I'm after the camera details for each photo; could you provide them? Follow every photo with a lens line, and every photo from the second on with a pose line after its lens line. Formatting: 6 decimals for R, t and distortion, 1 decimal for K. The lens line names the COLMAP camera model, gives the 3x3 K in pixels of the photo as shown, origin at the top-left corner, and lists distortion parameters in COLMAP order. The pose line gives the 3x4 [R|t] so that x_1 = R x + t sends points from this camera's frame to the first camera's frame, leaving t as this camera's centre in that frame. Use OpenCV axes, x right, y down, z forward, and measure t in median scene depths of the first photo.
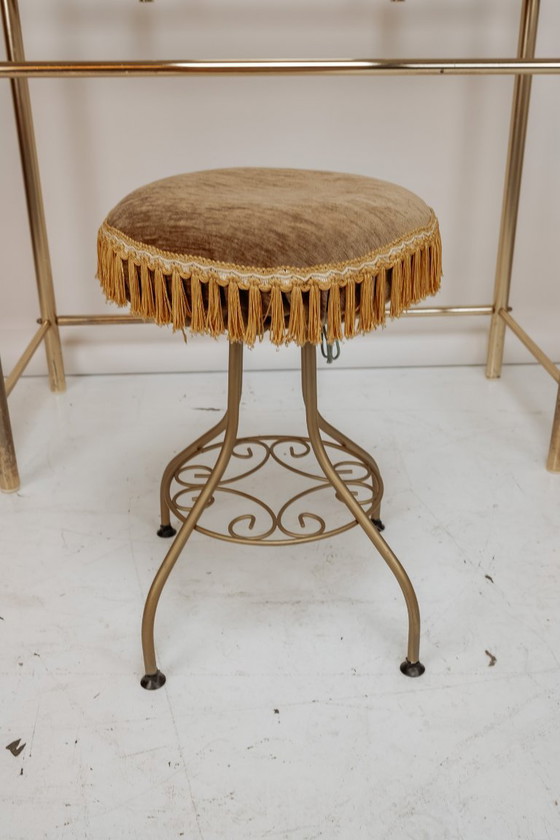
lens RADIAL K [[854.0, 0, 276.6], [0, 854.0, 417.2], [0, 0, 1]] dist [0.032691, 0.000000]
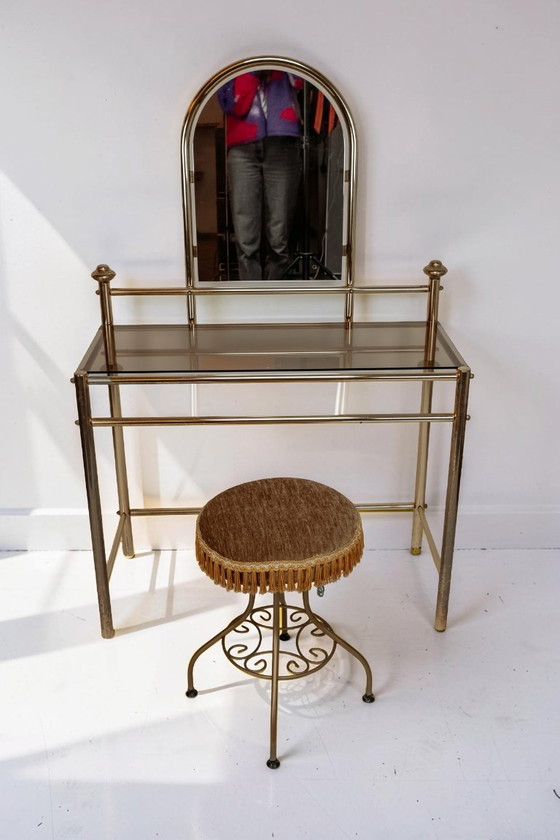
lens RADIAL K [[854.0, 0, 278.0], [0, 854.0, 418.2], [0, 0, 1]] dist [0.032691, 0.000000]
pose [[0.999706, 0.007604, -0.023019, 0.037754], [-0.008298, 0.999509, -0.030226, -0.277903], [0.022778, 0.030408, 0.999278, -0.714906]]
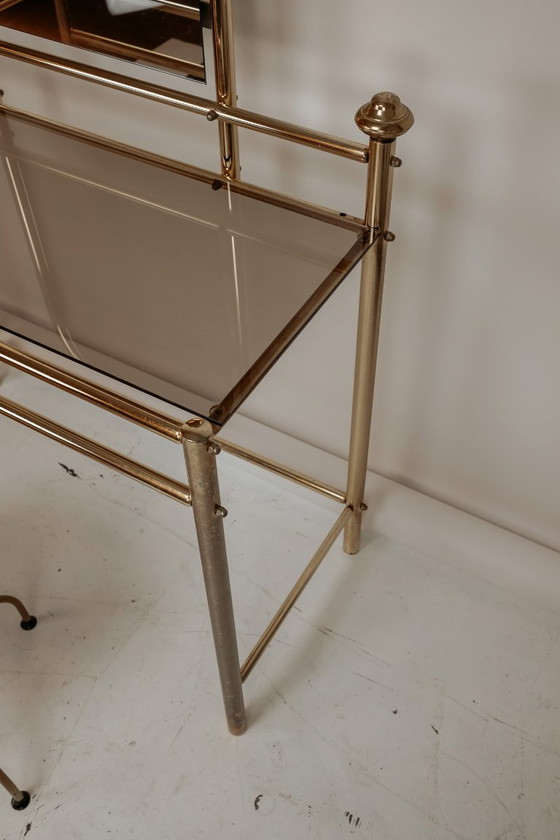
lens RADIAL K [[854.0, 0, 276.8], [0, 854.0, 416.4], [0, 0, 1]] dist [0.032691, 0.000000]
pose [[0.830196, 0.408048, -0.379829, 0.582531], [-0.224697, 0.868478, 0.441879, -0.693299], [0.510182, -0.281499, 0.812695, 0.319778]]
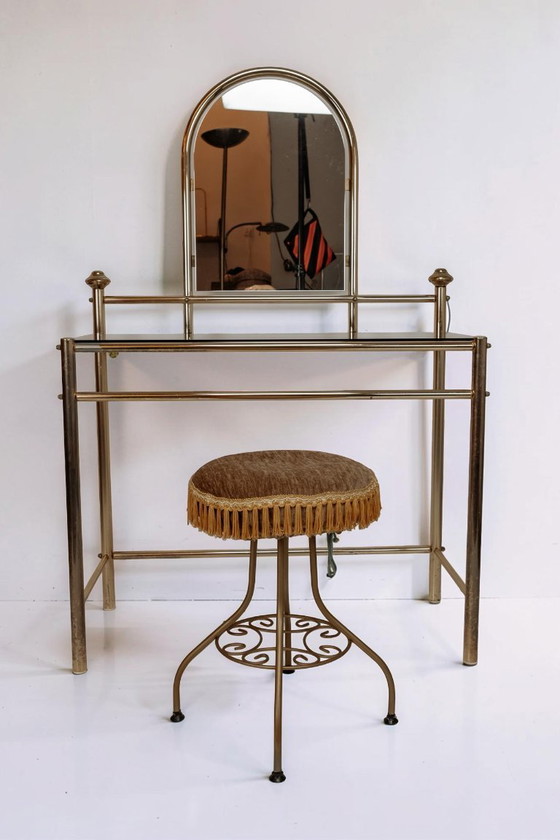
lens RADIAL K [[854.0, 0, 281.4], [0, 854.0, 424.7], [0, 0, 1]] dist [0.032691, 0.000000]
pose [[0.999932, -0.000415, -0.011627, 0.020467], [-0.003181, 0.951526, -0.307552, 0.145601], [0.011191, 0.307568, 0.951460, -0.509505]]
